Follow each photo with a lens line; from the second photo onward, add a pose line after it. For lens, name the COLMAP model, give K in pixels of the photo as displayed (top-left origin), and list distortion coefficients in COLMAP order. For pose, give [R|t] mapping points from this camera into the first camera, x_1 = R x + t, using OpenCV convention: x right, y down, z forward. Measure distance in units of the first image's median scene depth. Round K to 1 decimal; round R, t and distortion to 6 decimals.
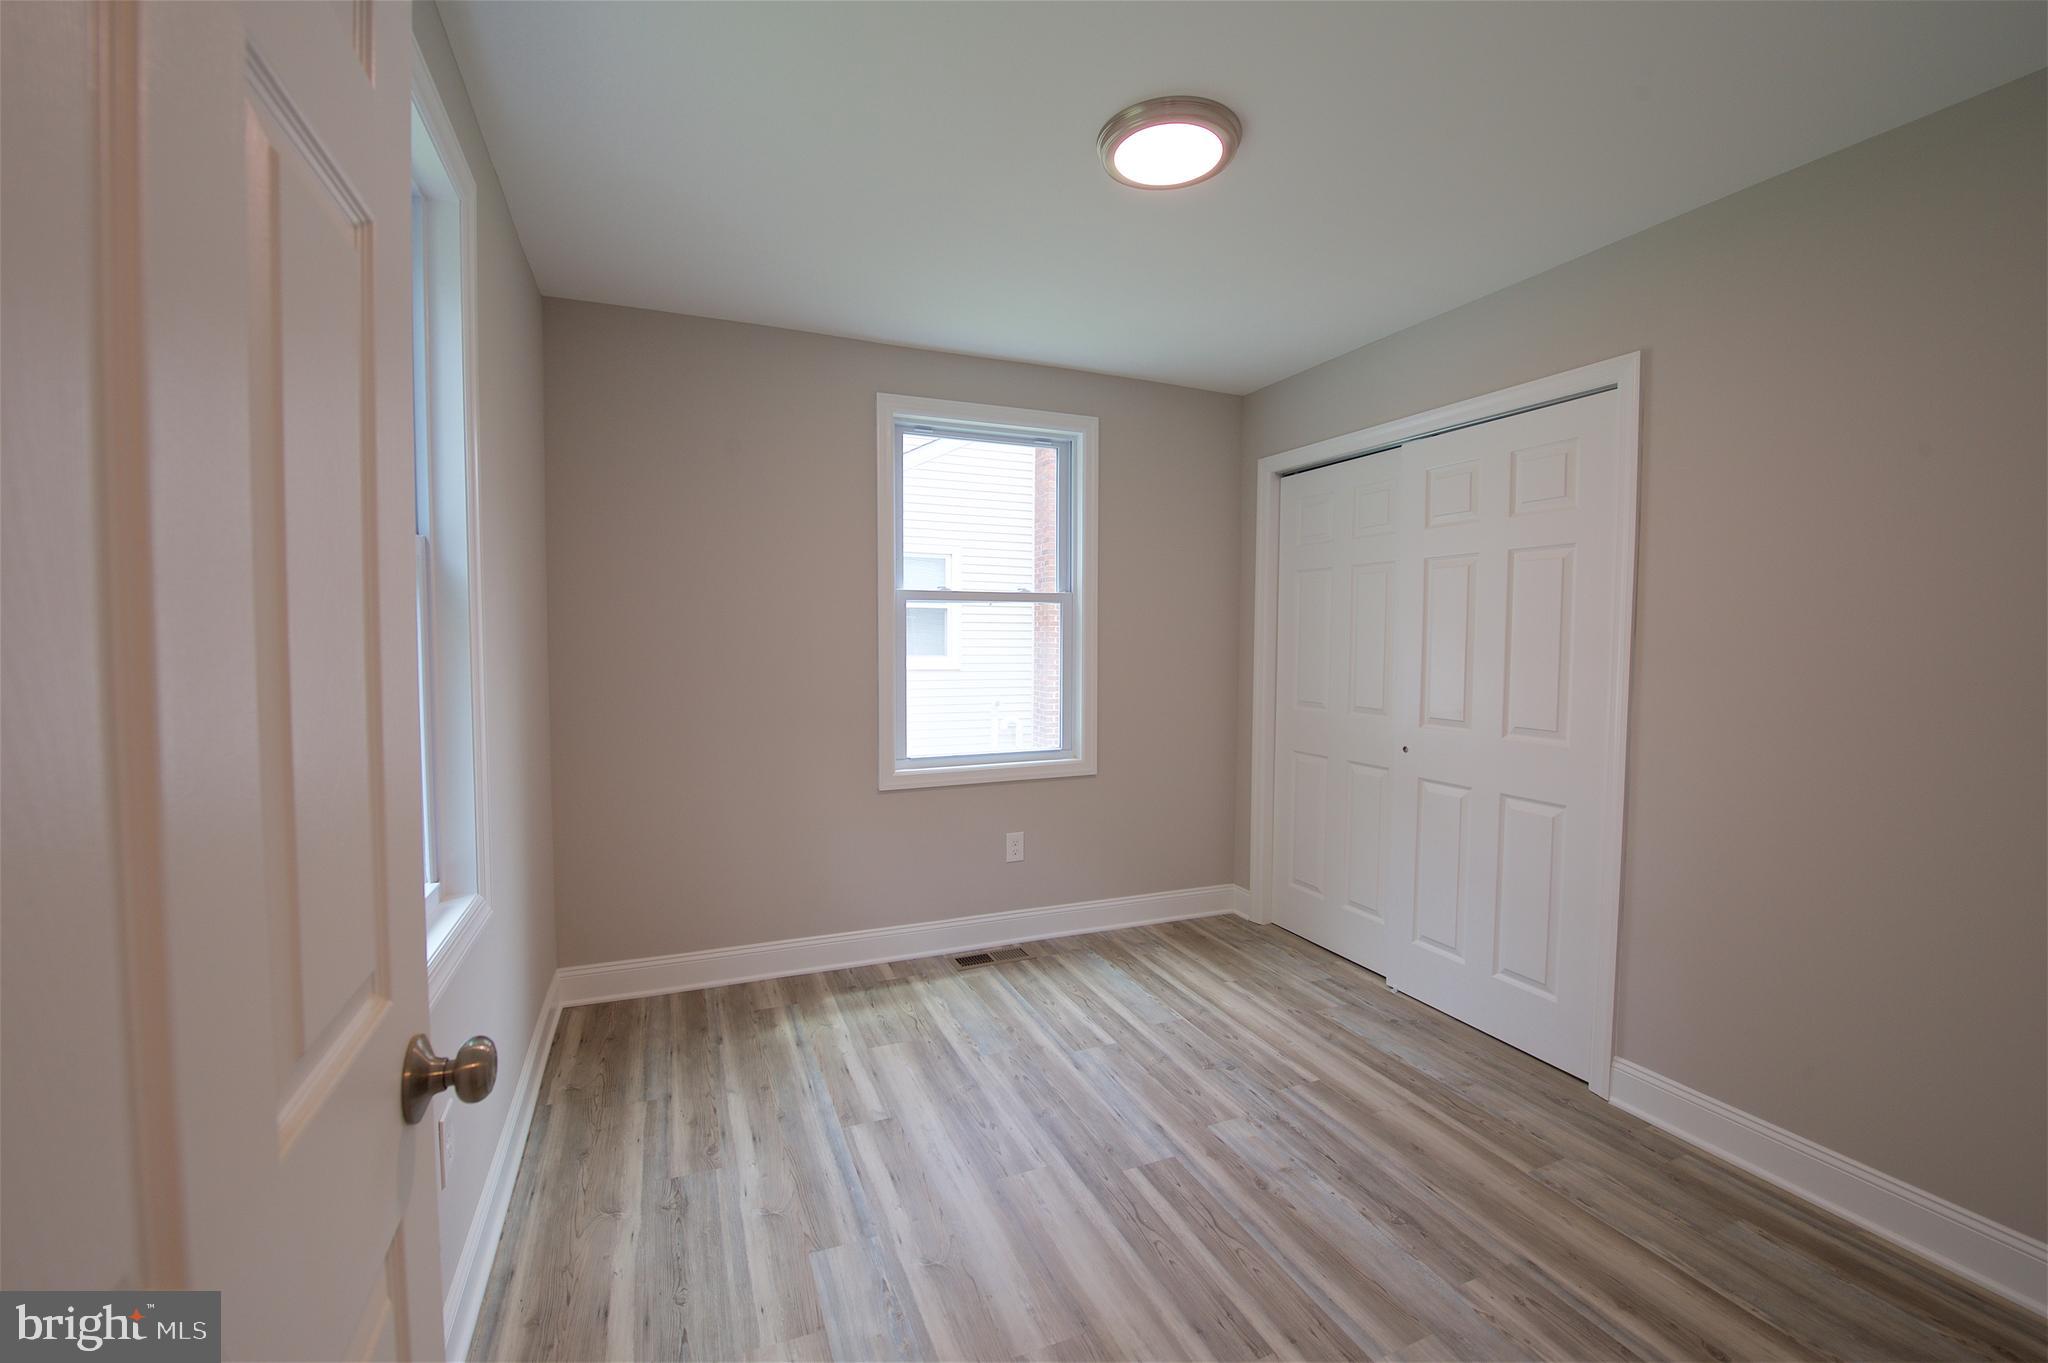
lens RADIAL K [[821.1, 0, 1011.6], [0, 821.1, 677.1], [0, 0, 1]] dist [-0.018844, -0.000987]
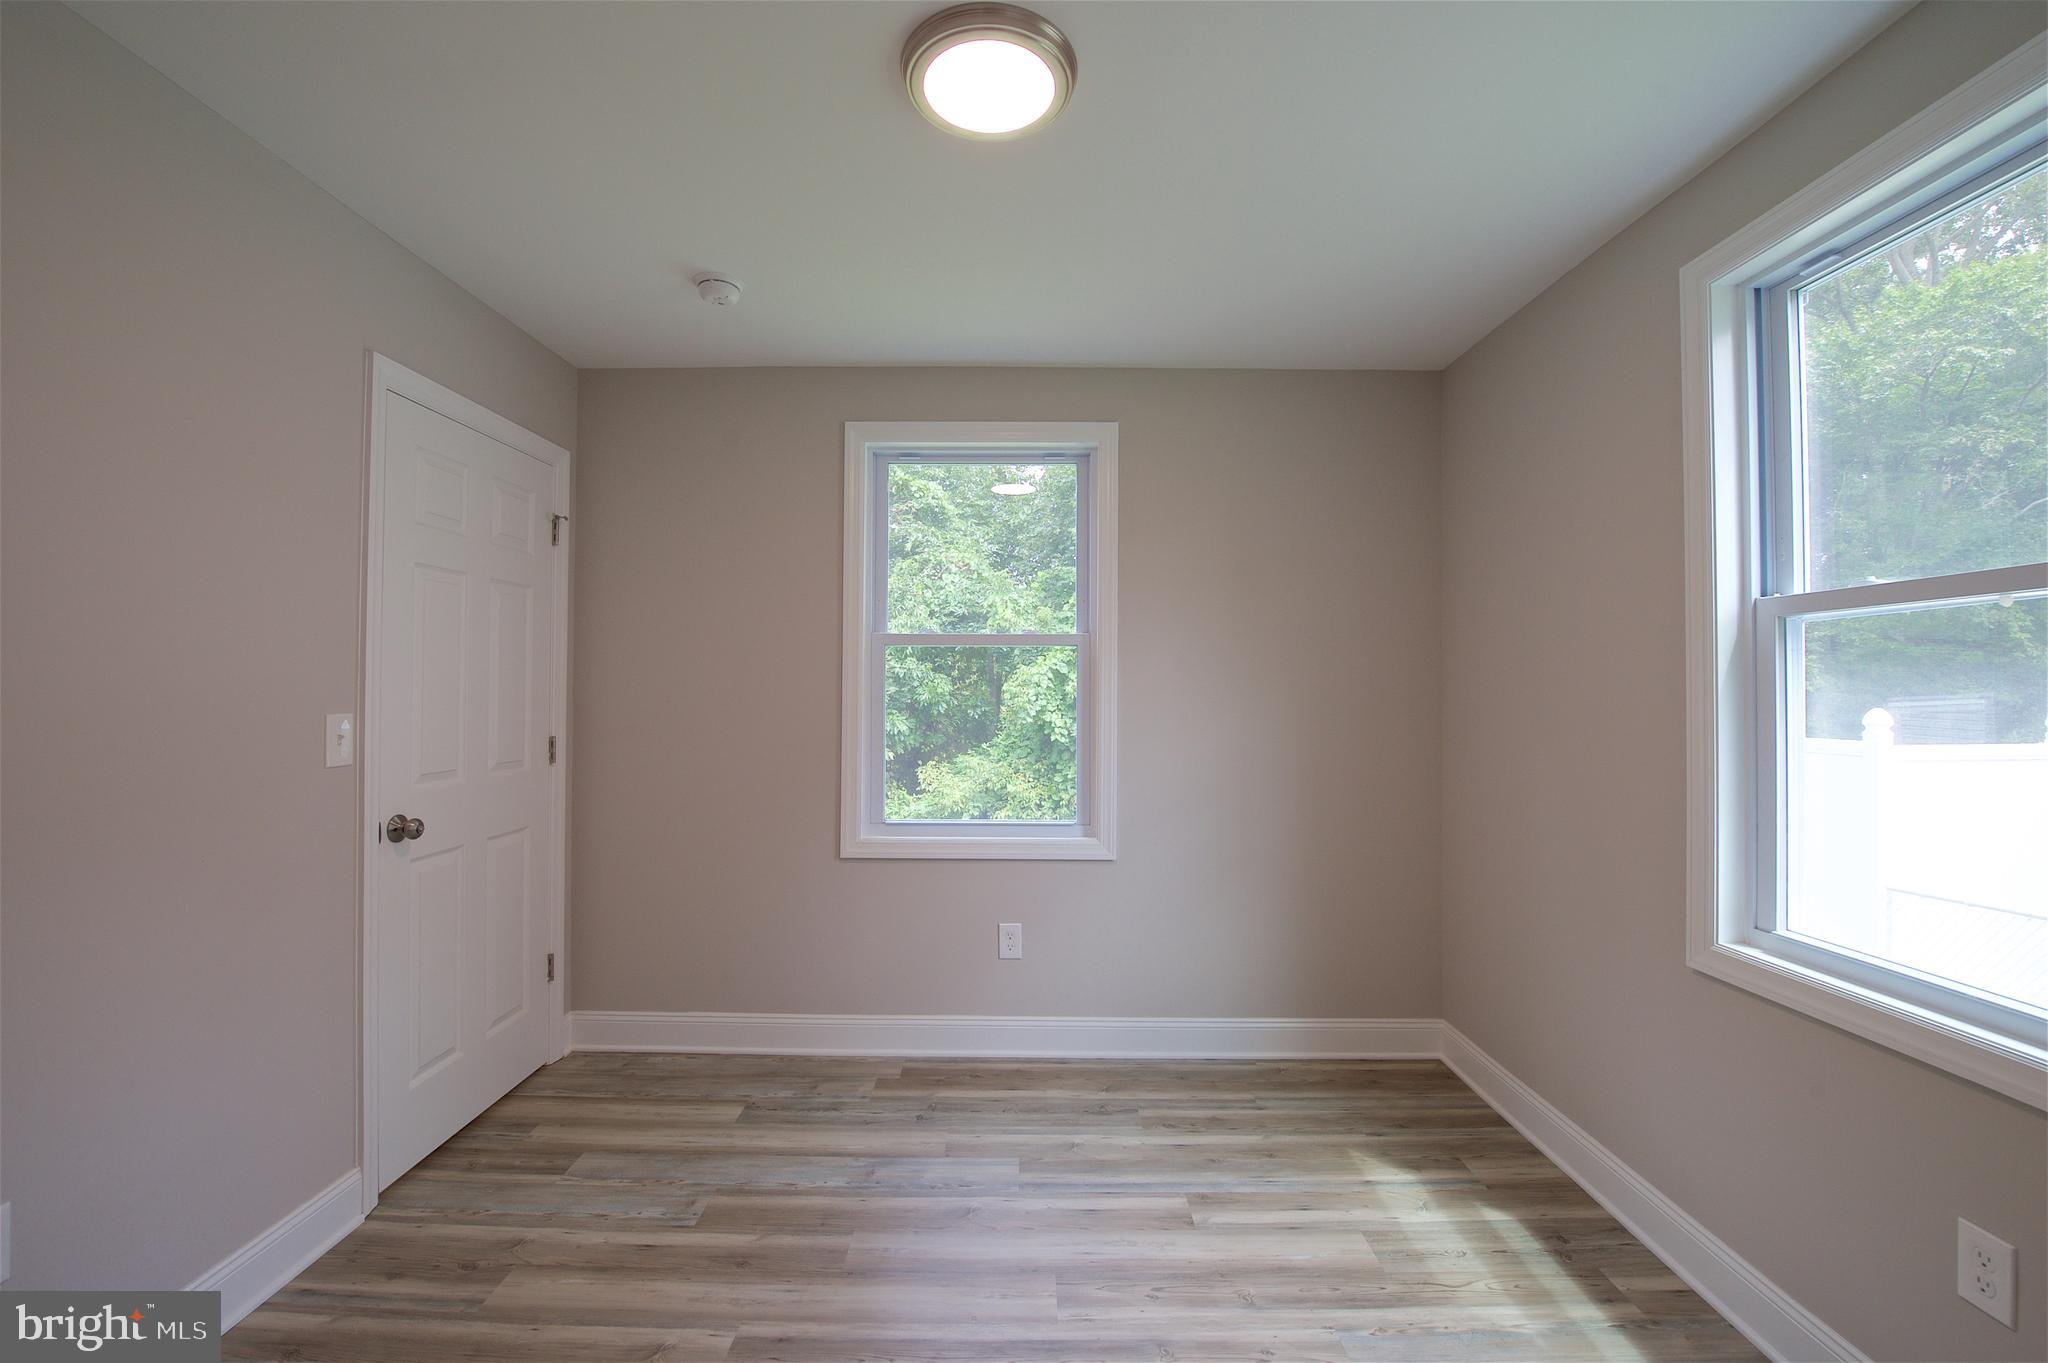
lens RADIAL K [[821.1, 0, 1026.2], [0, 821.1, 690.6], [0, 0, 1]] dist [-0.018844, -0.000987]
pose [[-0.374518, -0.009298, -0.927173, 0.804604], [-0.051823, 0.998597, 0.010919, -0.050035], [0.925770, 0.052138, -0.374475, 1.205900]]
